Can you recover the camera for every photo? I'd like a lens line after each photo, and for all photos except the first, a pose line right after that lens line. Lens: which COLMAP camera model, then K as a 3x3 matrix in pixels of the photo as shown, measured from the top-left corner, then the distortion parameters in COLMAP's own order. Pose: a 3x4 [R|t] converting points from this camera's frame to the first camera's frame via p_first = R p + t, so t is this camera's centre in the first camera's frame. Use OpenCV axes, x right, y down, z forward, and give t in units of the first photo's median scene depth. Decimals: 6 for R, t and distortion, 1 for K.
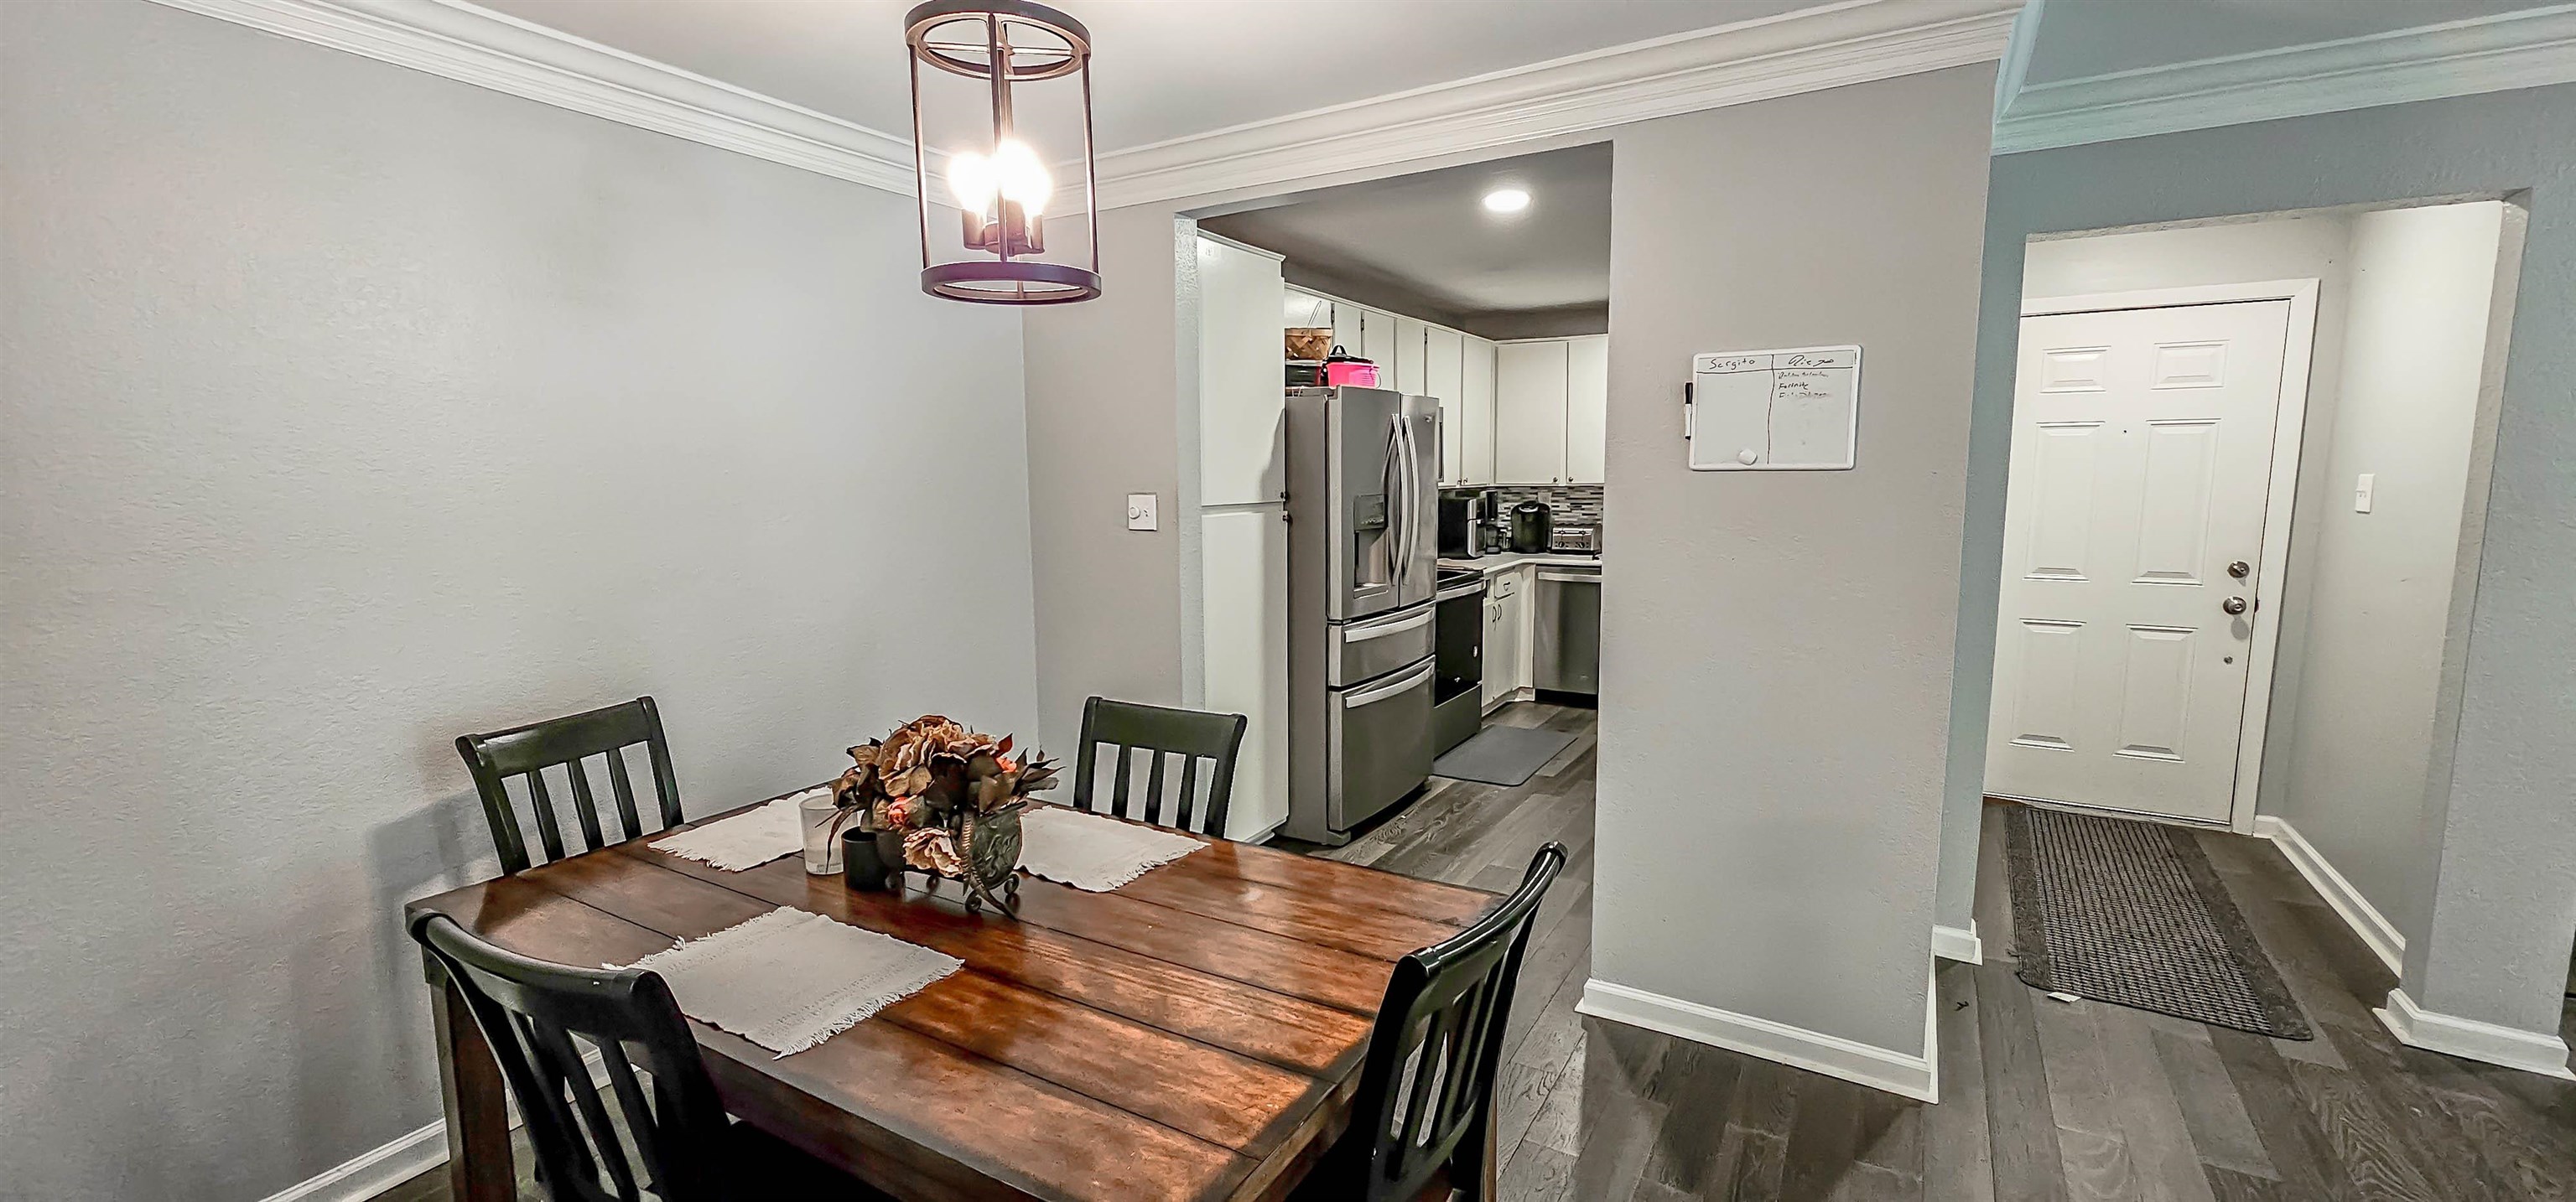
lens RADIAL K [[1063.0, 0, 1294.1], [0, 1063.0, 612.2], [0, 0, 1]] dist [0.000320, 0.000107]
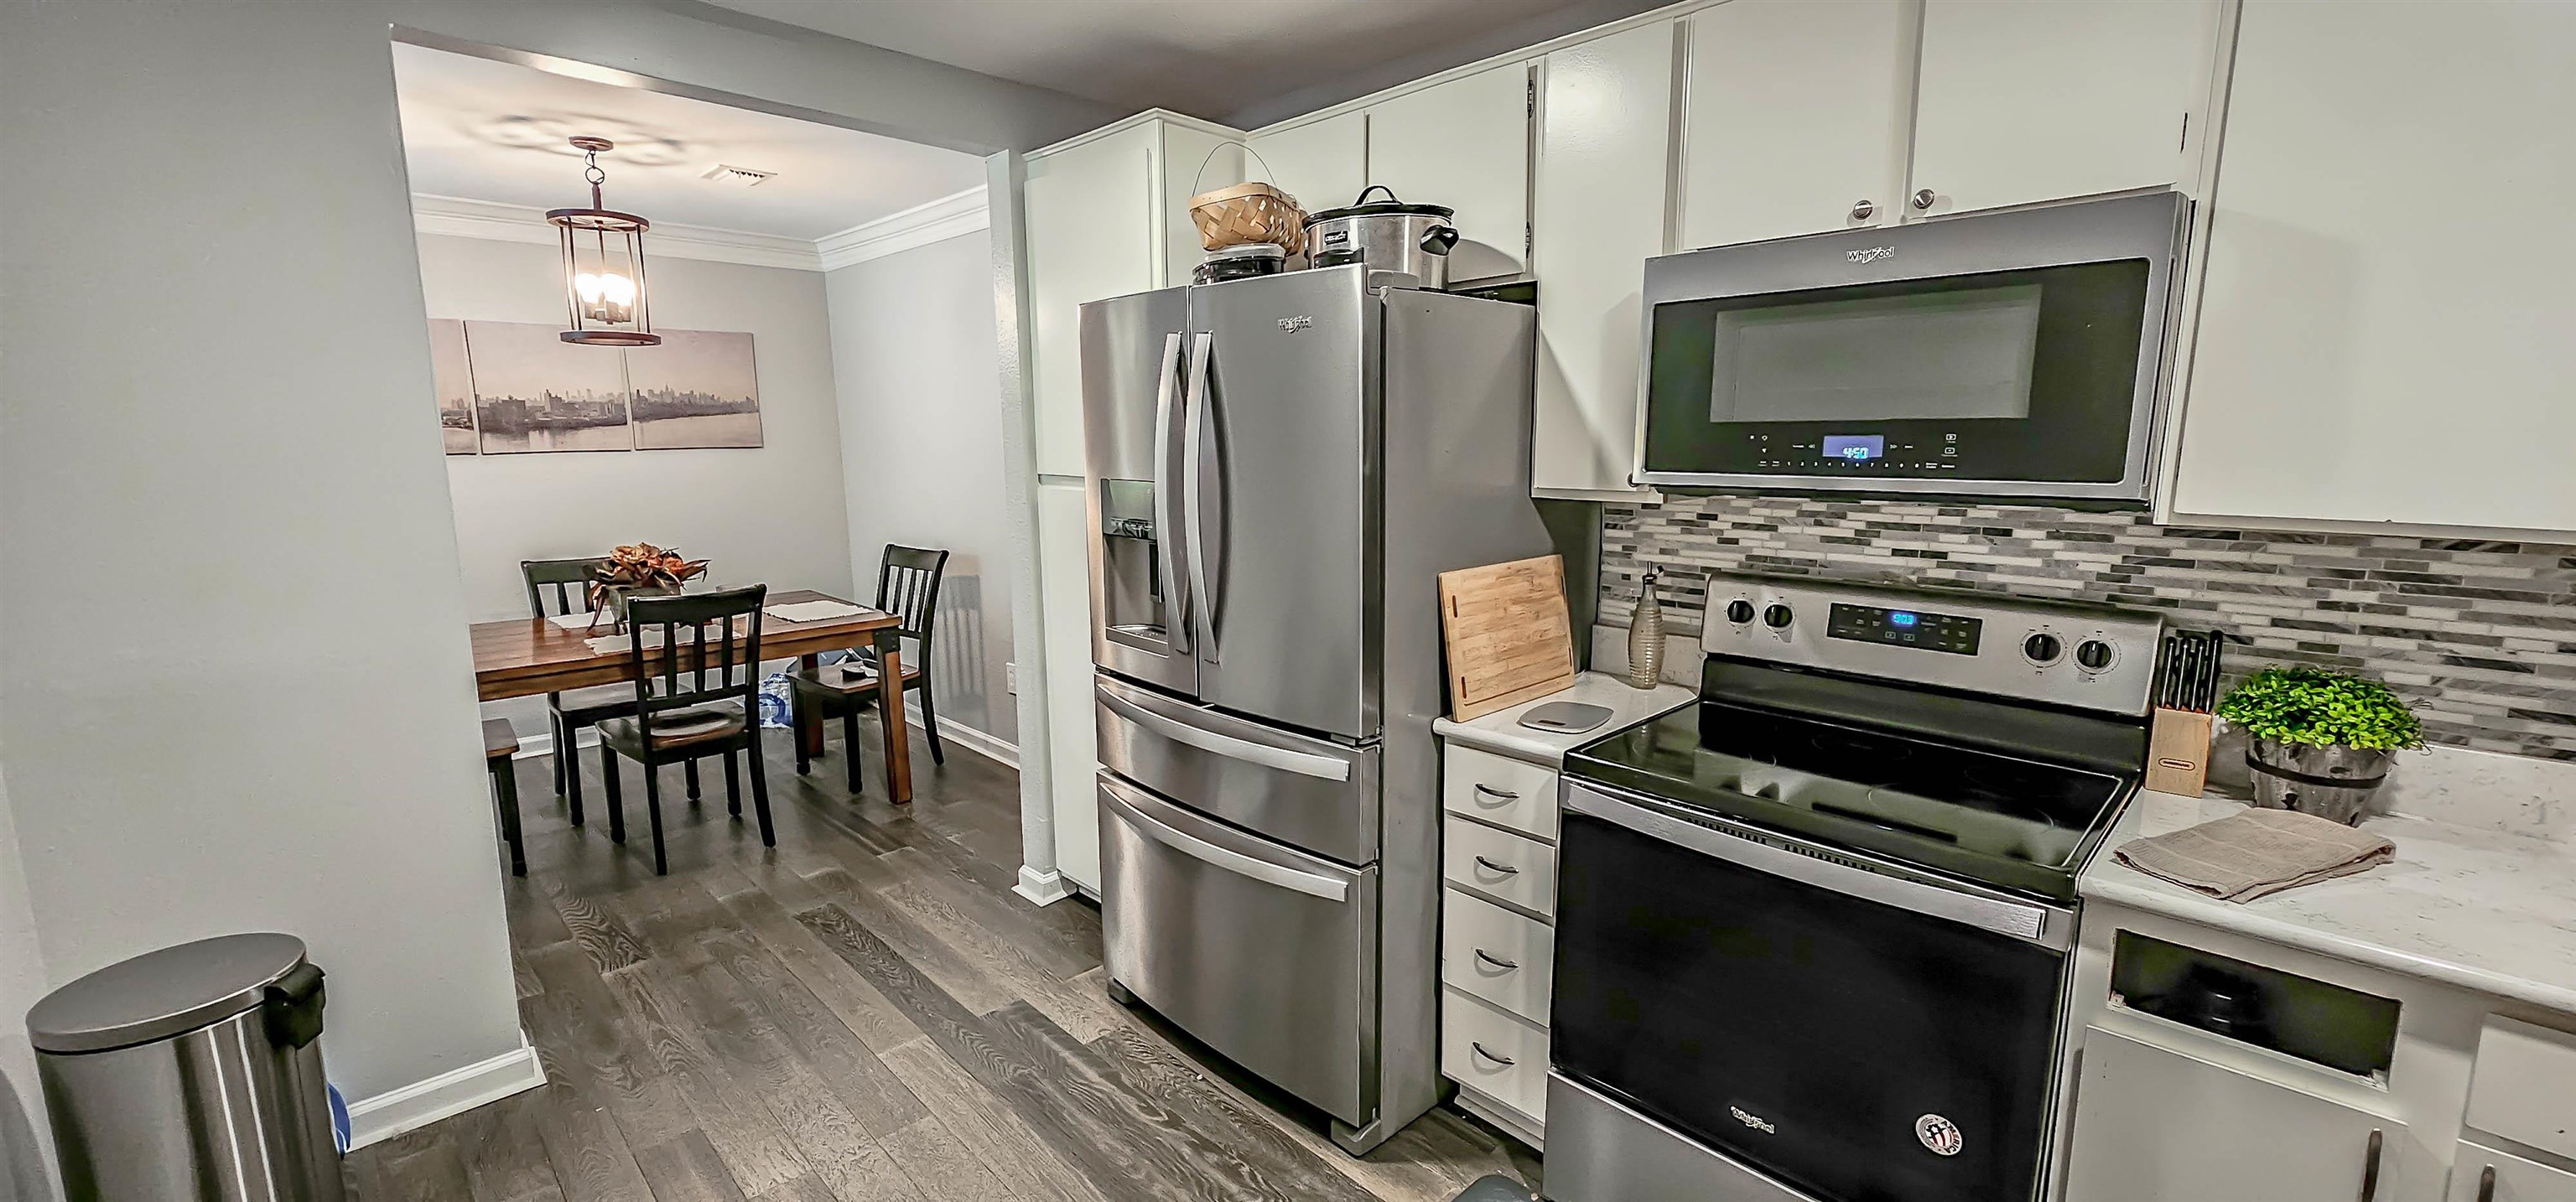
lens RADIAL K [[1063.0, 0, 1294.1], [0, 1063.0, 612.2], [0, 0, 1]] dist [0.000320, 0.000107]
pose [[-0.263127, 0.174257, -0.948893, 0.383176], [-0.125741, 0.968969, 0.212812, -0.109450], [0.956532, 0.175311, -0.233050, 0.765763]]
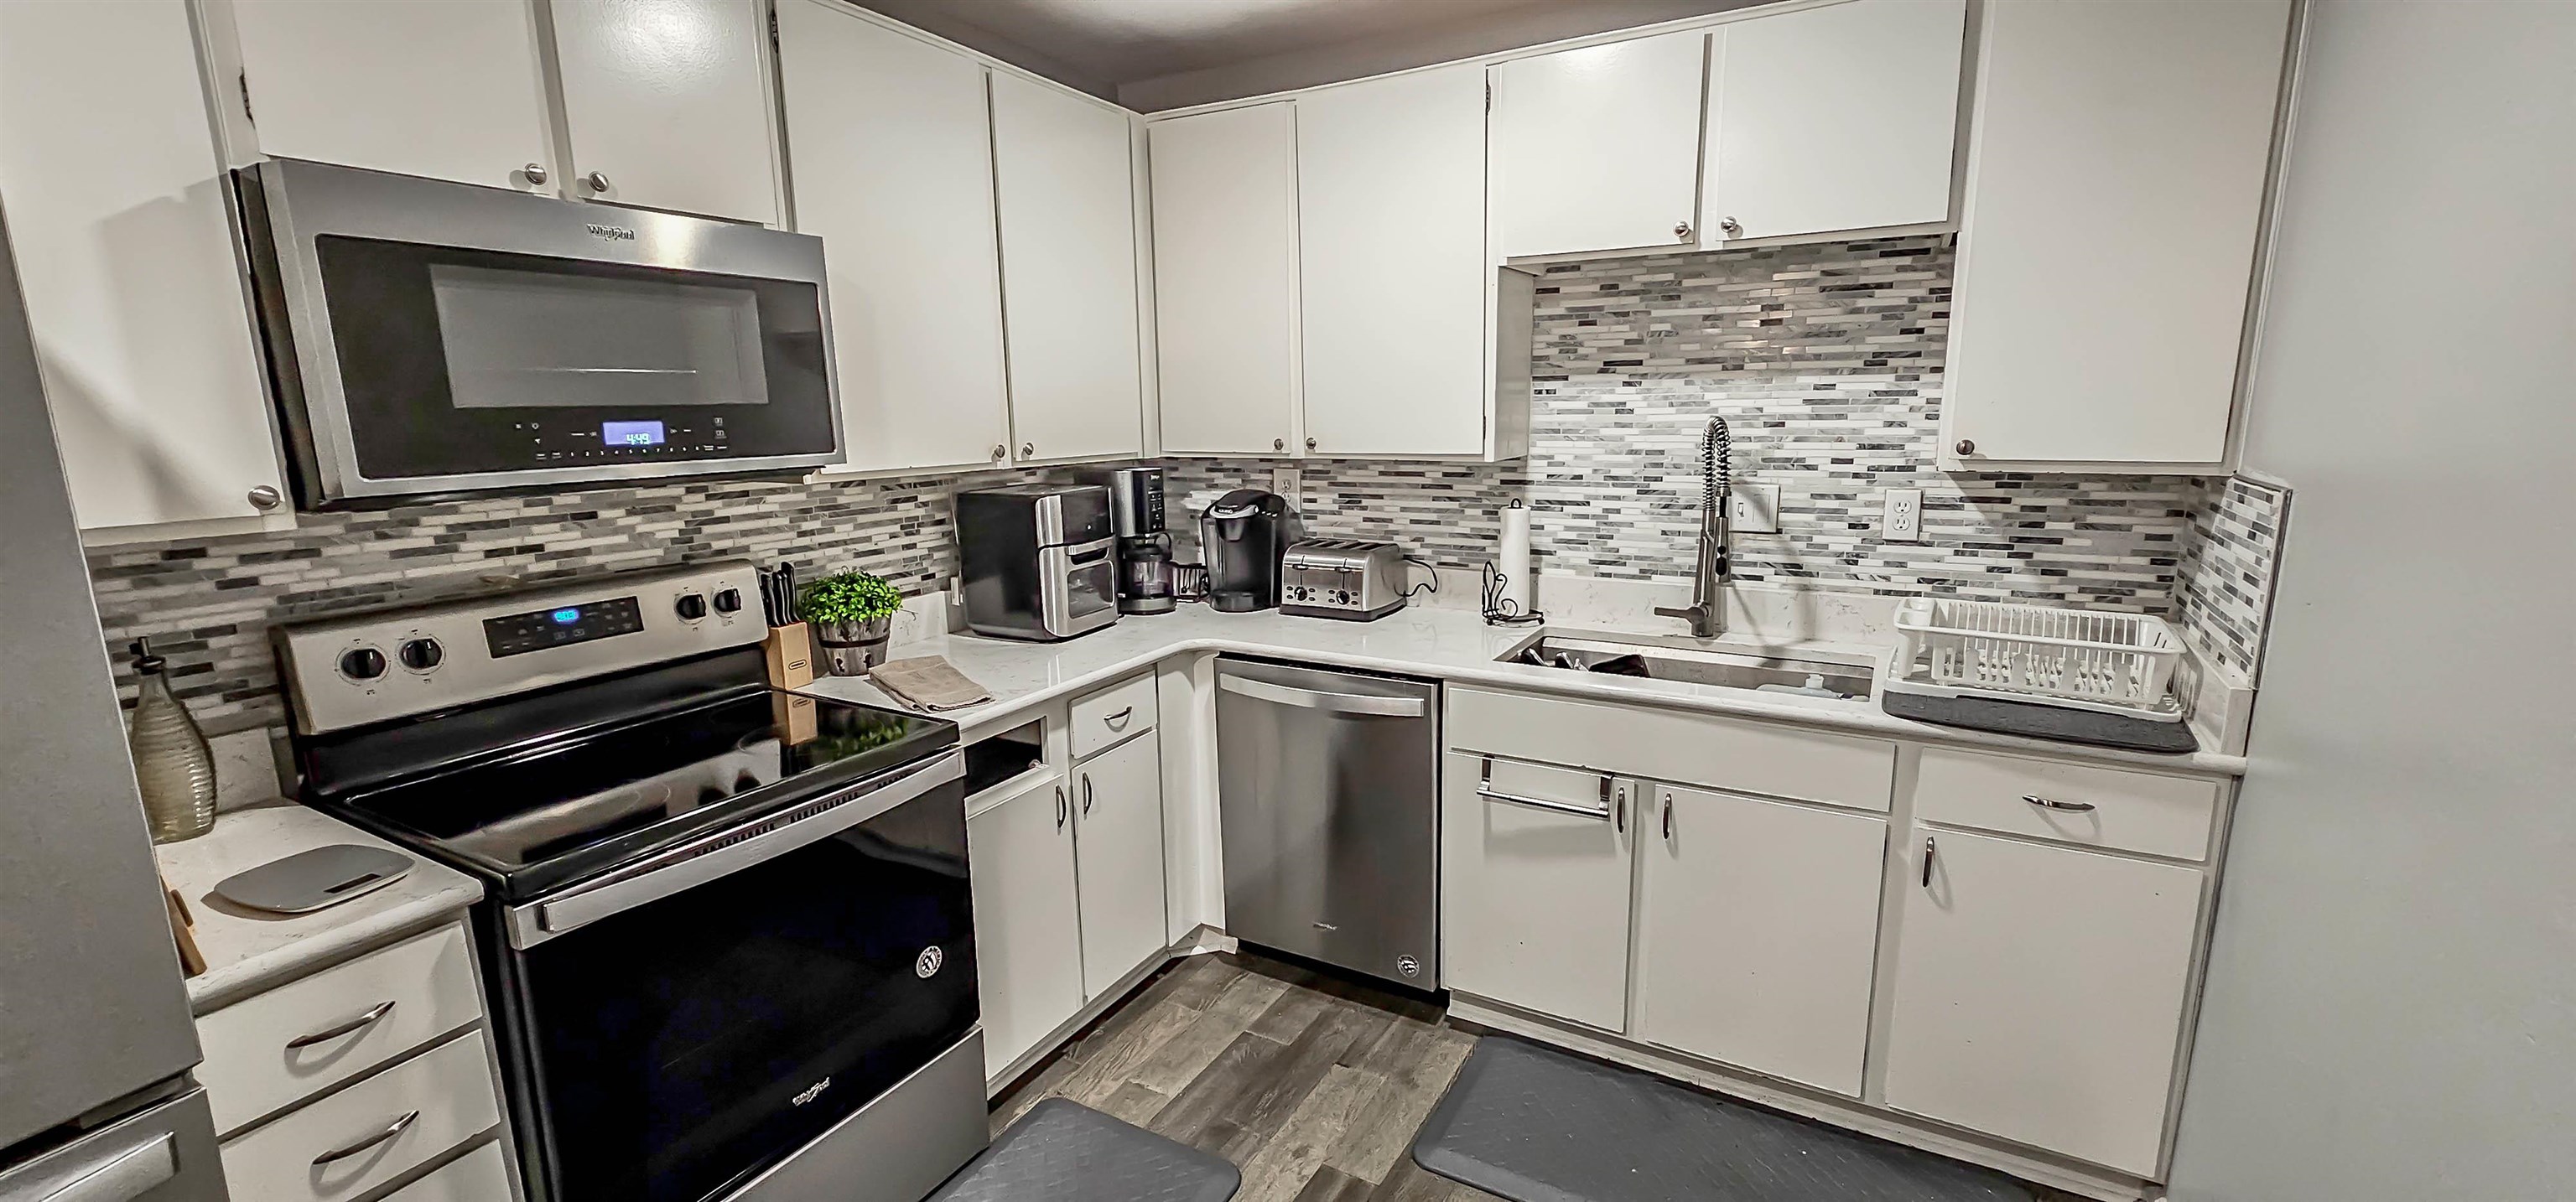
lens RADIAL K [[1063.0, 0, 1294.1], [0, 1063.0, 612.2], [0, 0, 1]] dist [0.000320, 0.000107]
pose [[0.999937, -0.004288, 0.010416, 0.246544], [0.003672, 0.998285, 0.058418, -0.082404], [-0.010649, -0.058376, 0.998238, 0.574689]]
